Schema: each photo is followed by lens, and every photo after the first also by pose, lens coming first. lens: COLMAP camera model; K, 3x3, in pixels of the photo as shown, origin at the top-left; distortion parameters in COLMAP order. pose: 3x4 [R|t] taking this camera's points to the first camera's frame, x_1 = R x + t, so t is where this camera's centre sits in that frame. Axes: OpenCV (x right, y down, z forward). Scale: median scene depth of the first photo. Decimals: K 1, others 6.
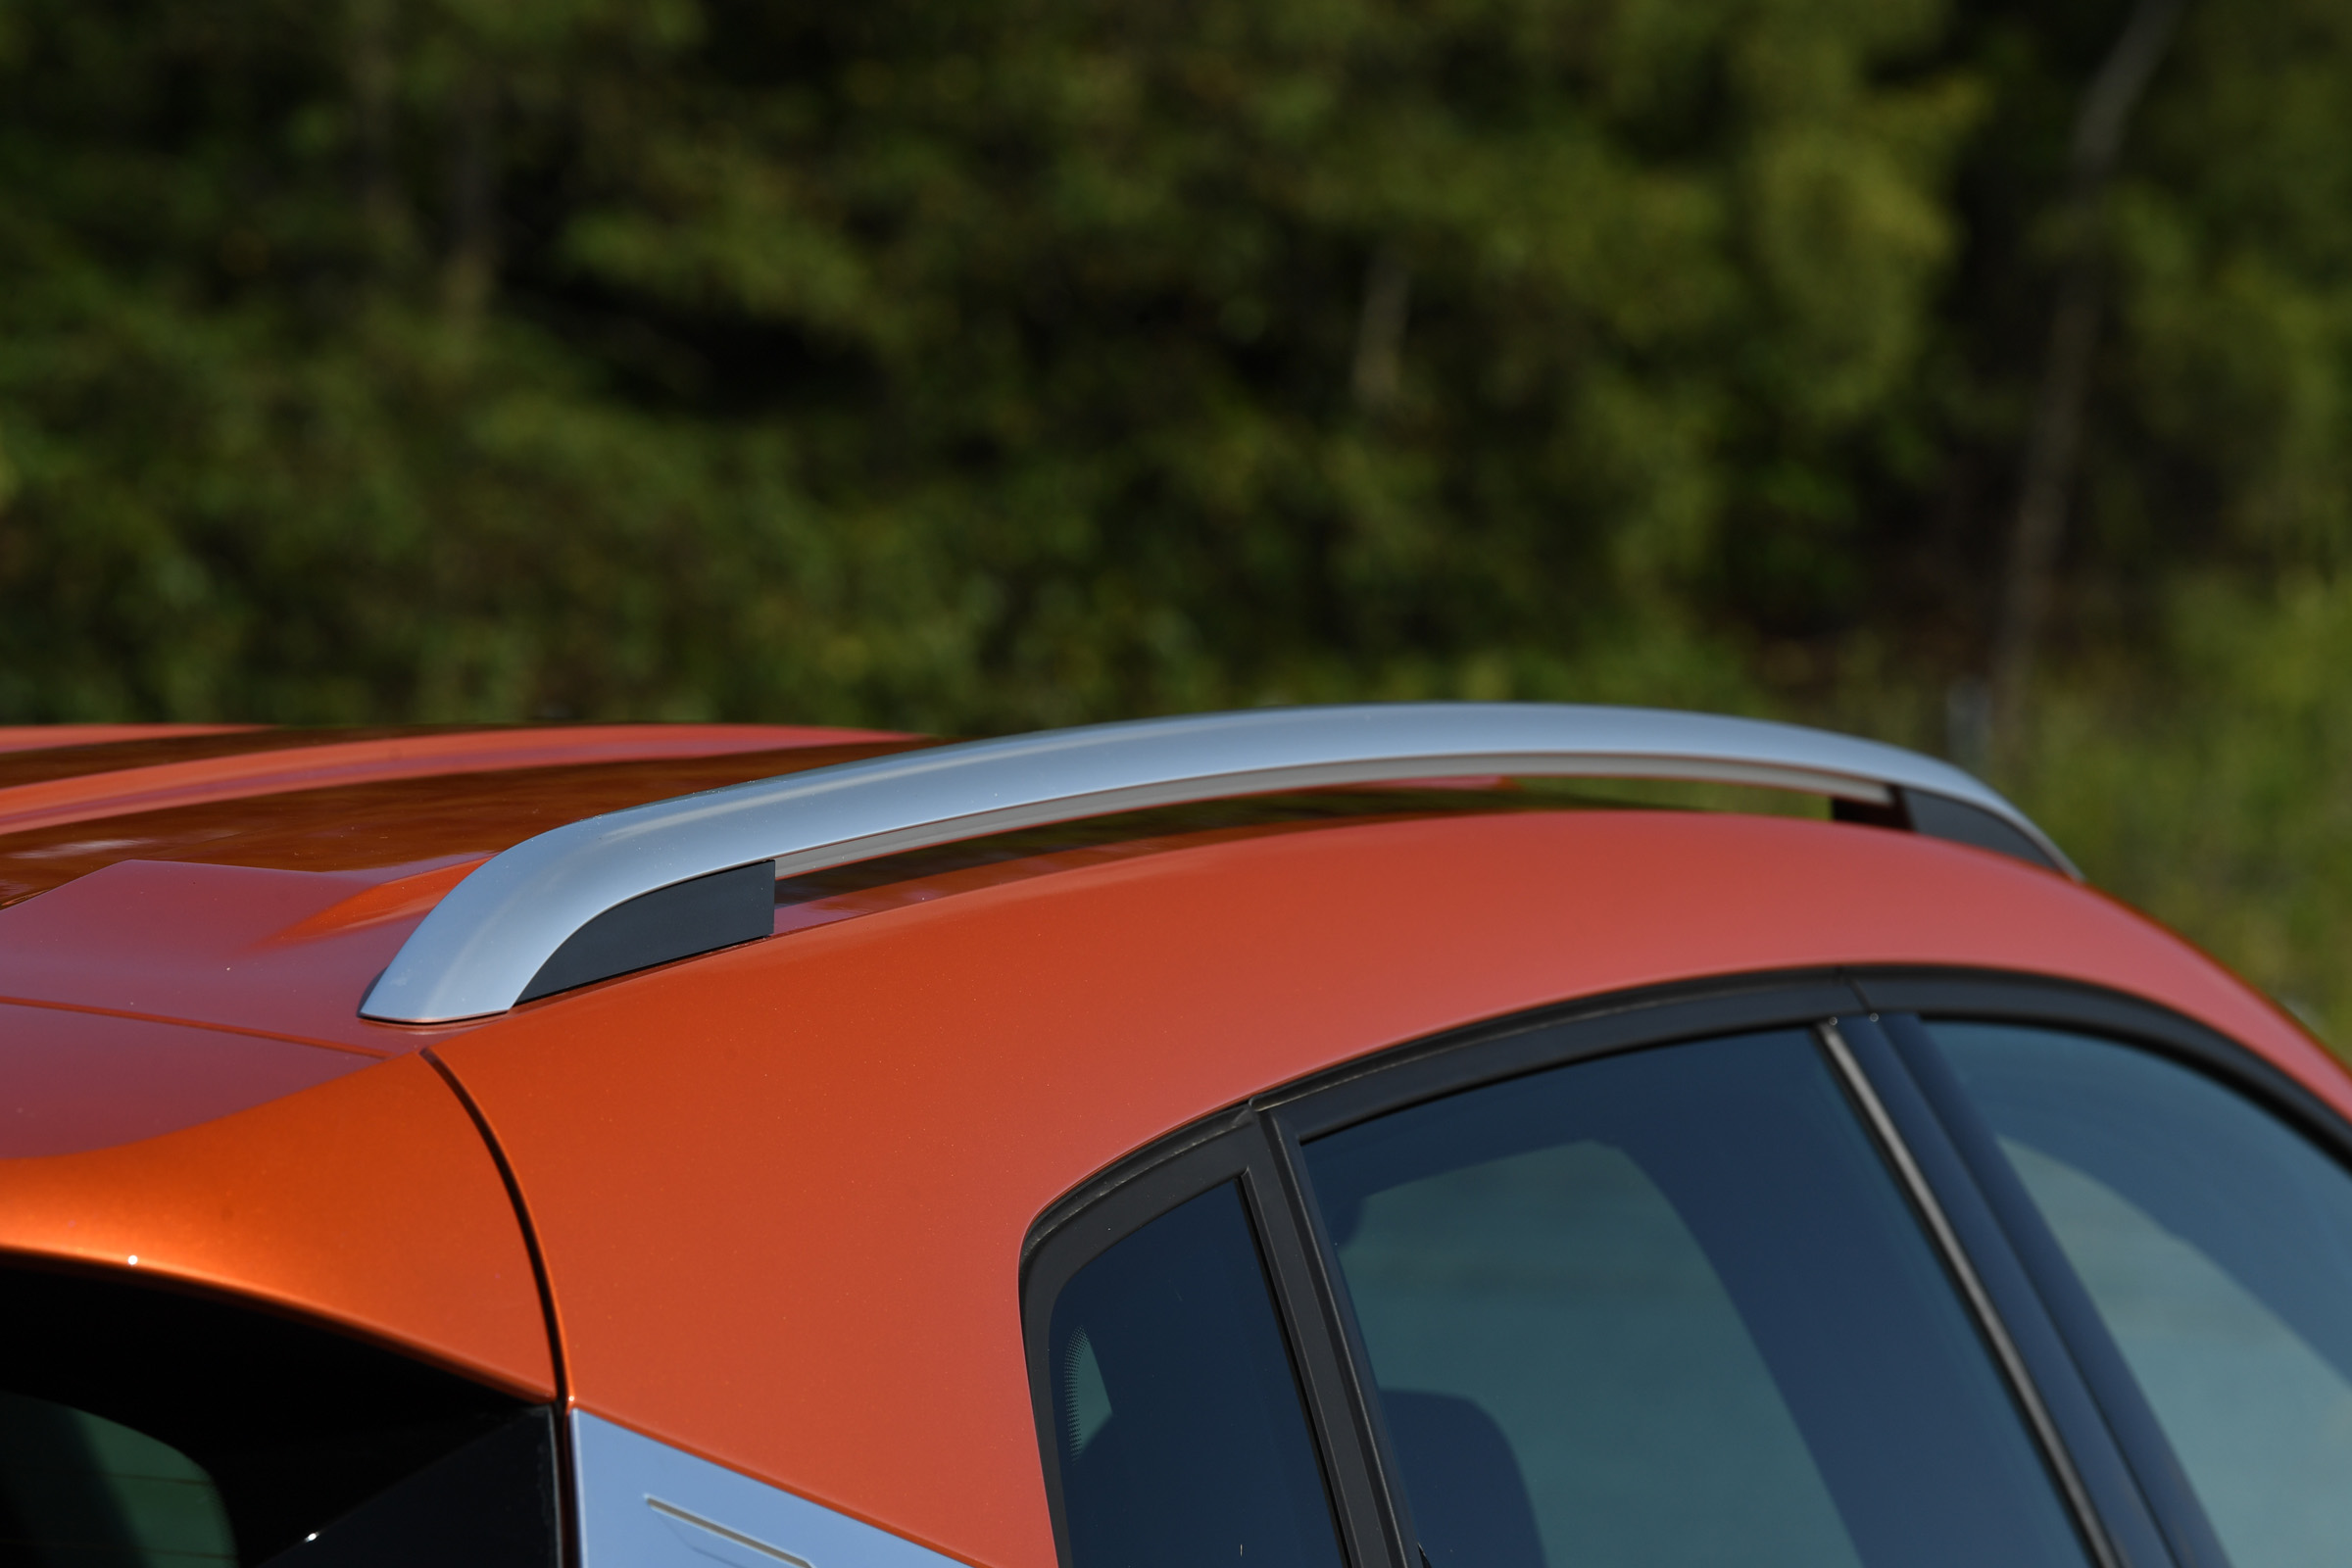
lens RADIAL K [[11278.1, 0, 1176.0], [0, 11278.1, 784.0], [0, 0, 1]] dist [-0.168757, 0.000000]
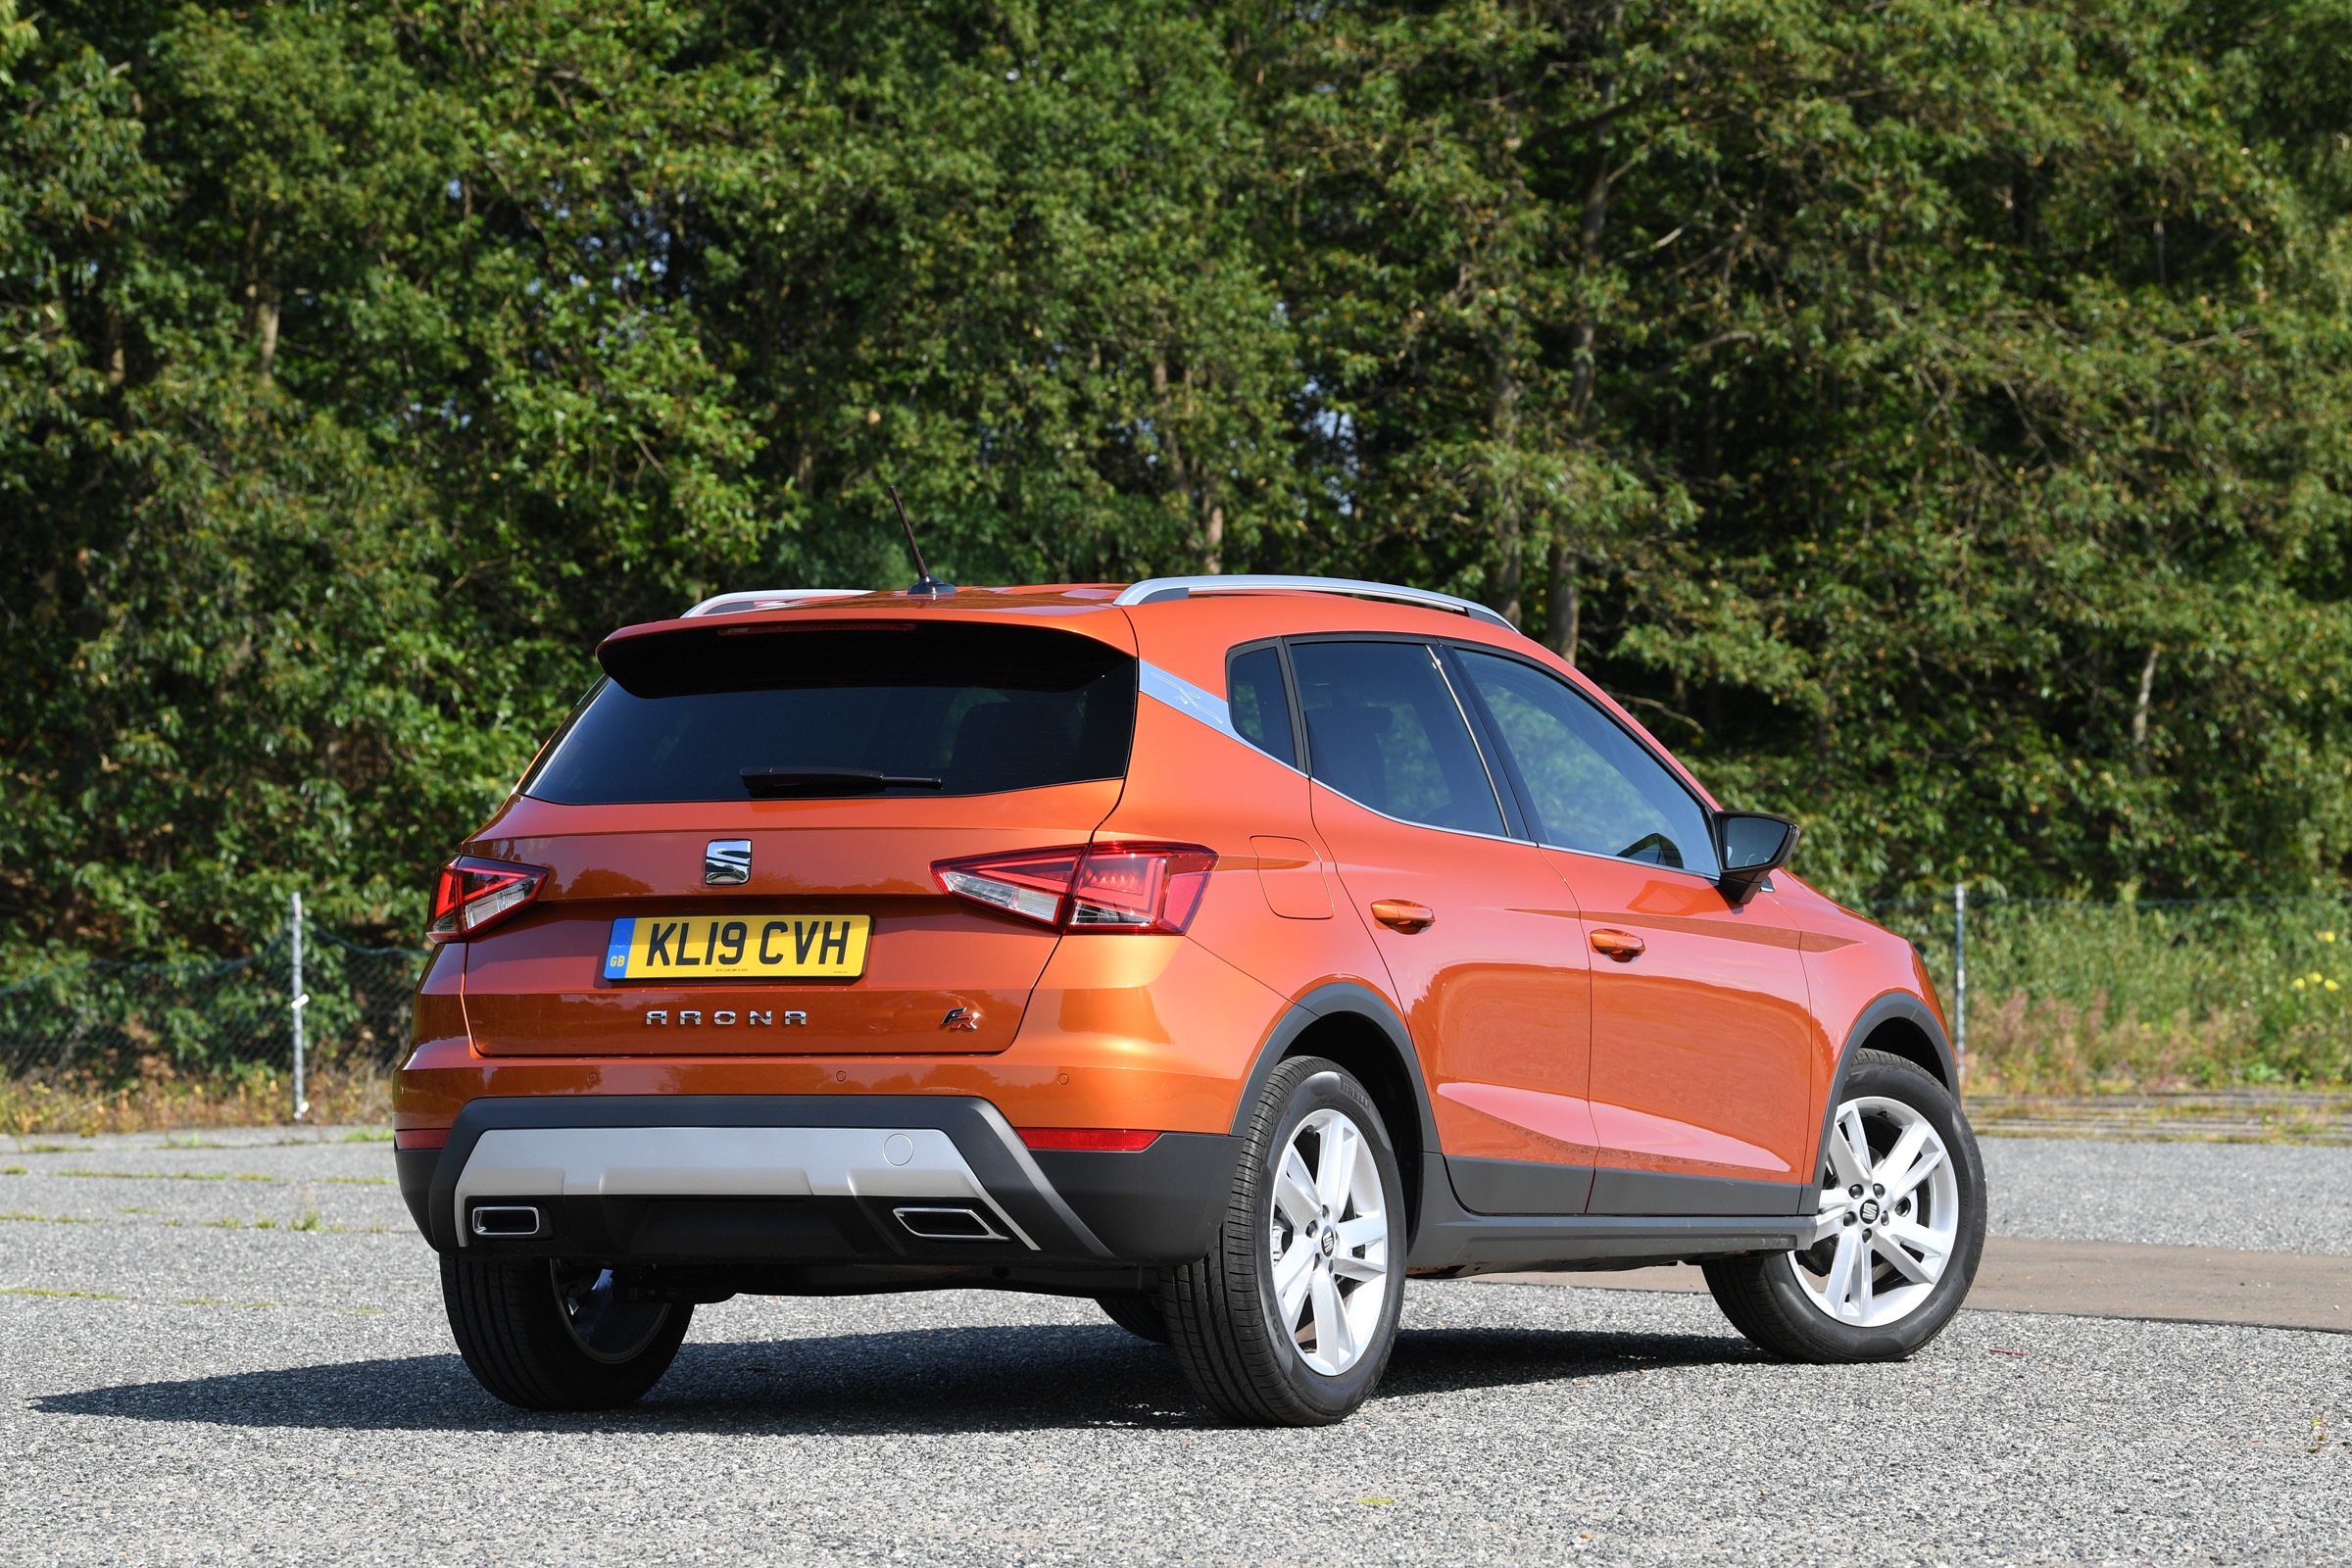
lens RADIAL K [[8052.3, 0, 1176.1], [0, 8052.3, 784.1], [0, 0, 1]] dist [0.107480, 0.000000]
pose [[0.992597, -0.000123, -0.121454, 0.022949], [-0.004033, 0.999414, -0.033978, 0.011852], [0.121387, 0.034216, 0.992015, -0.160106]]
